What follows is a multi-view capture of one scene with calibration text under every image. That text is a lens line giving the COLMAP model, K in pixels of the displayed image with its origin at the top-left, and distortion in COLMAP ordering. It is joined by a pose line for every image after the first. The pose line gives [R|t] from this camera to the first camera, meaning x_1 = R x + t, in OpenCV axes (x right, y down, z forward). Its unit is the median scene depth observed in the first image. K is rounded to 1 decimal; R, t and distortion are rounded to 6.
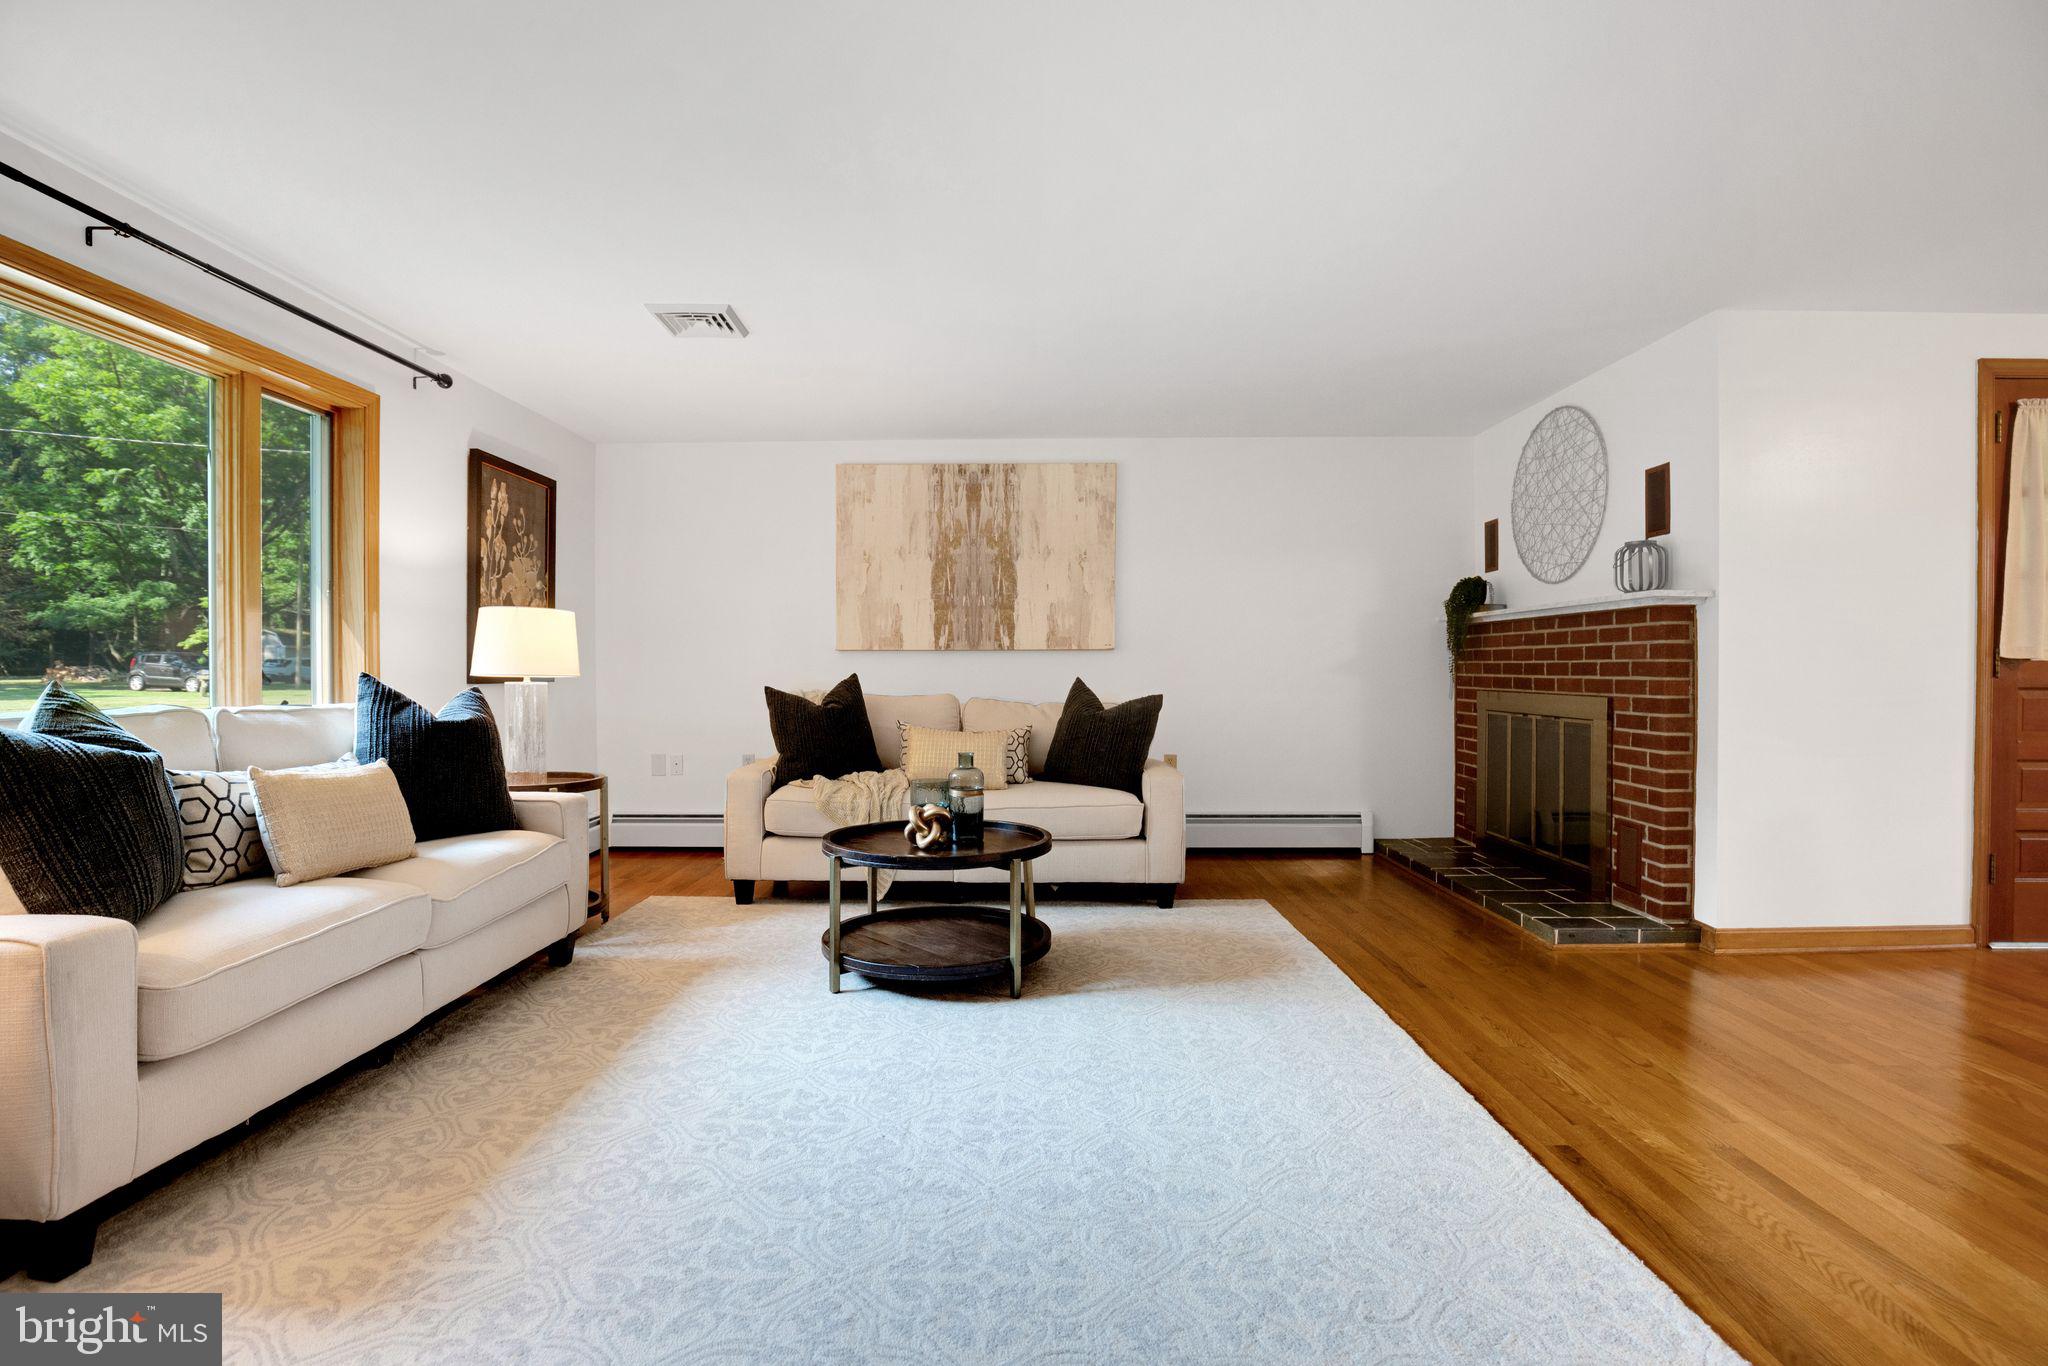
lens RADIAL K [[938.7, 0, 1029.6], [0, 938.7, 688.4], [0, 0, 1]] dist [-0.034114, 0.006909]
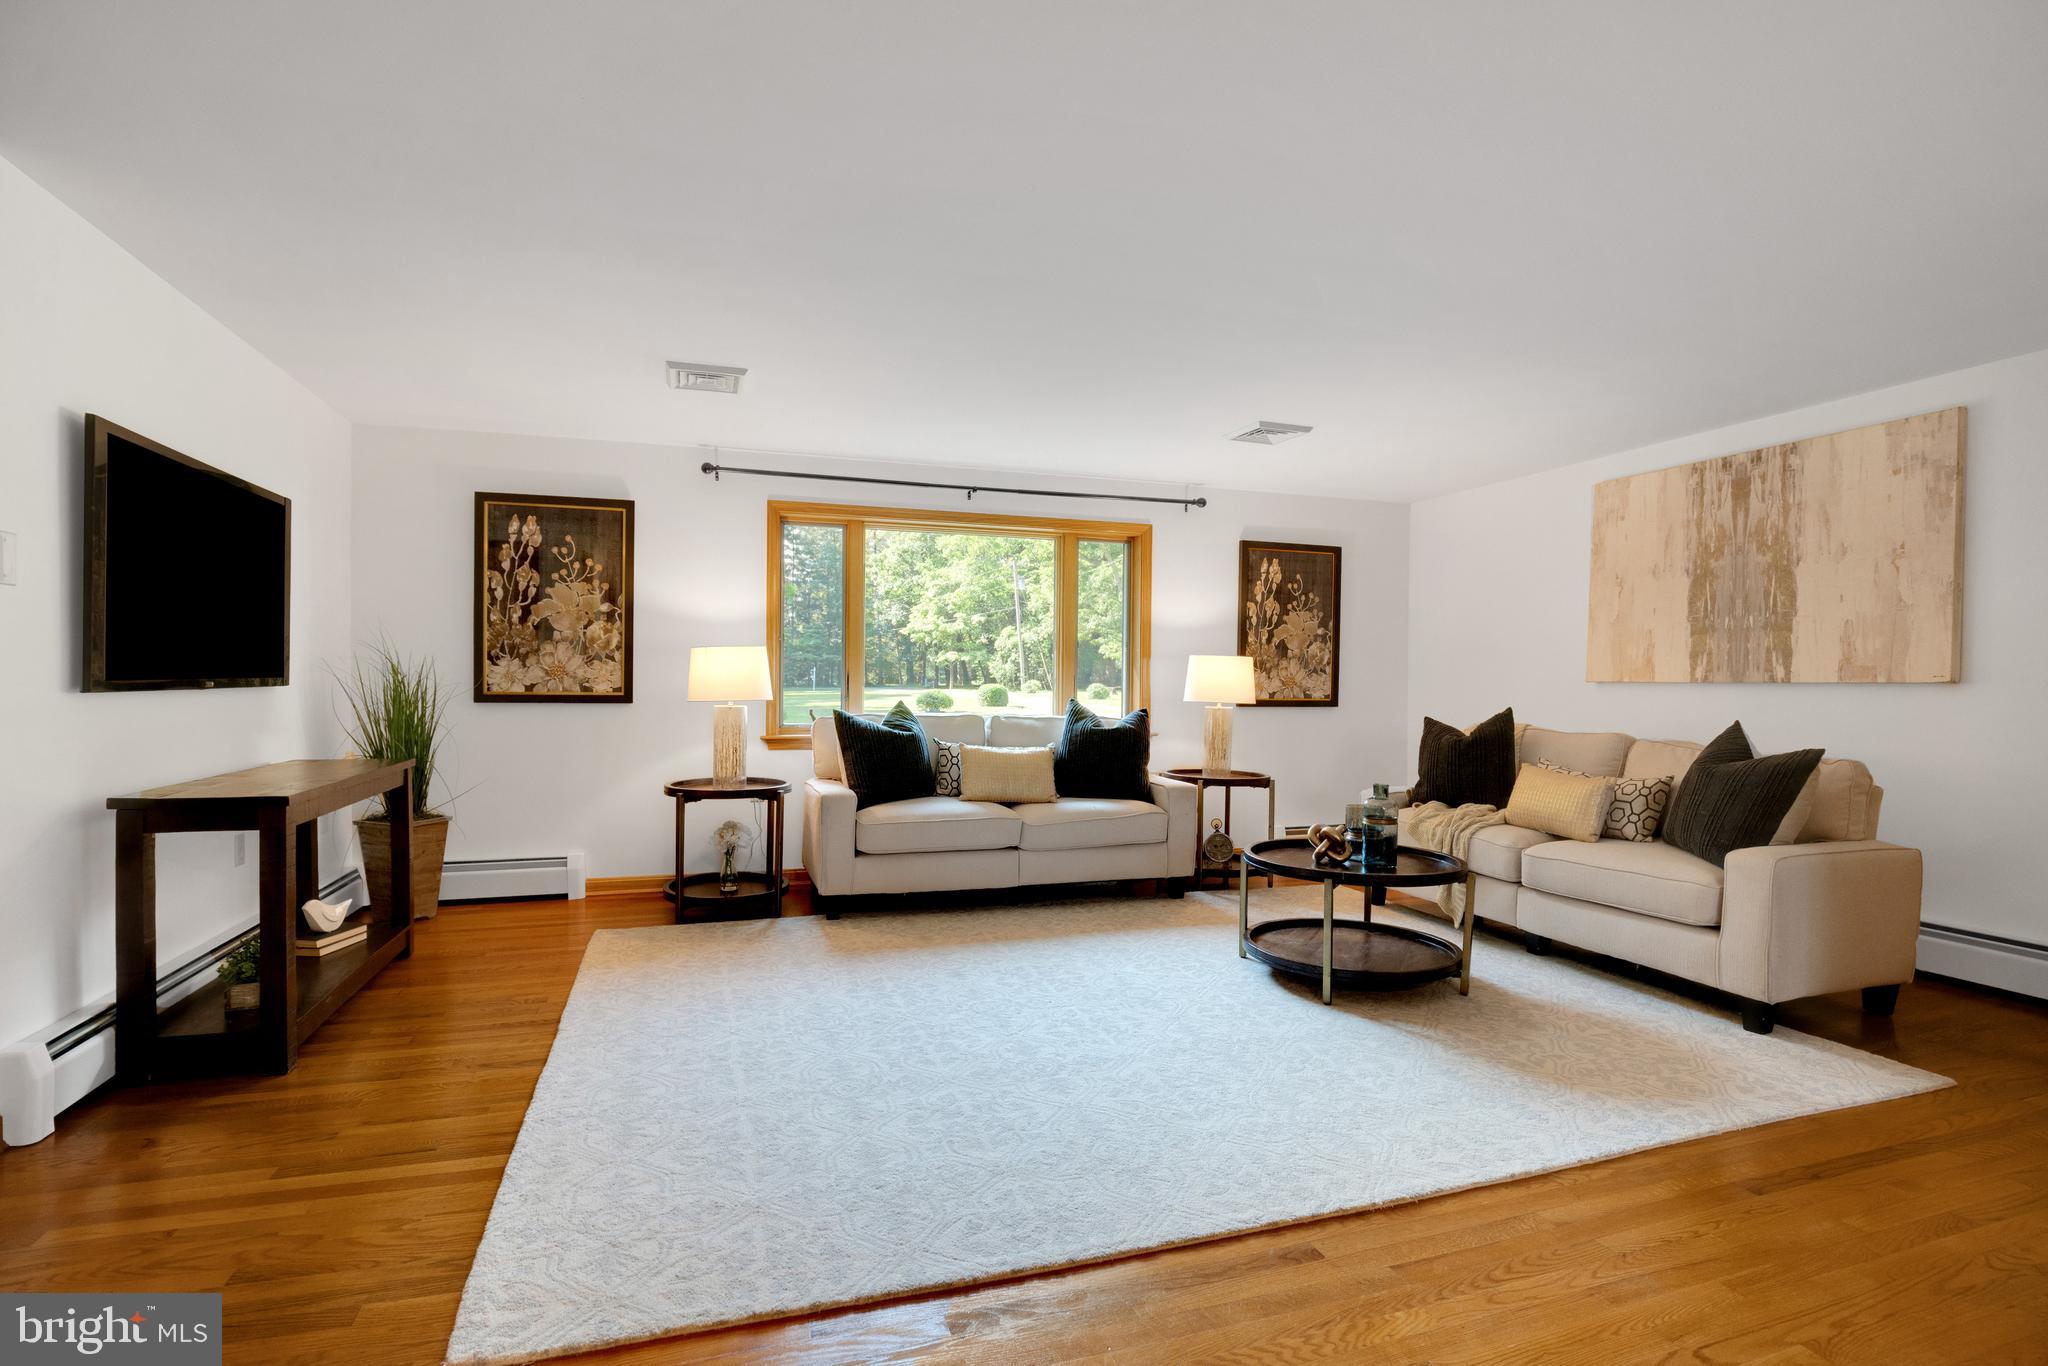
lens RADIAL K [[962.9, 0, 1045.1], [0, 962.9, 698.6], [0, 0, 1]] dist [-0.028027, 0.000763]
pose [[0.355079, 0.020697, -0.934607, 0.575439], [-0.031314, 0.999457, 0.010236, -0.019535], [0.934312, 0.025631, 0.355535, 0.173906]]
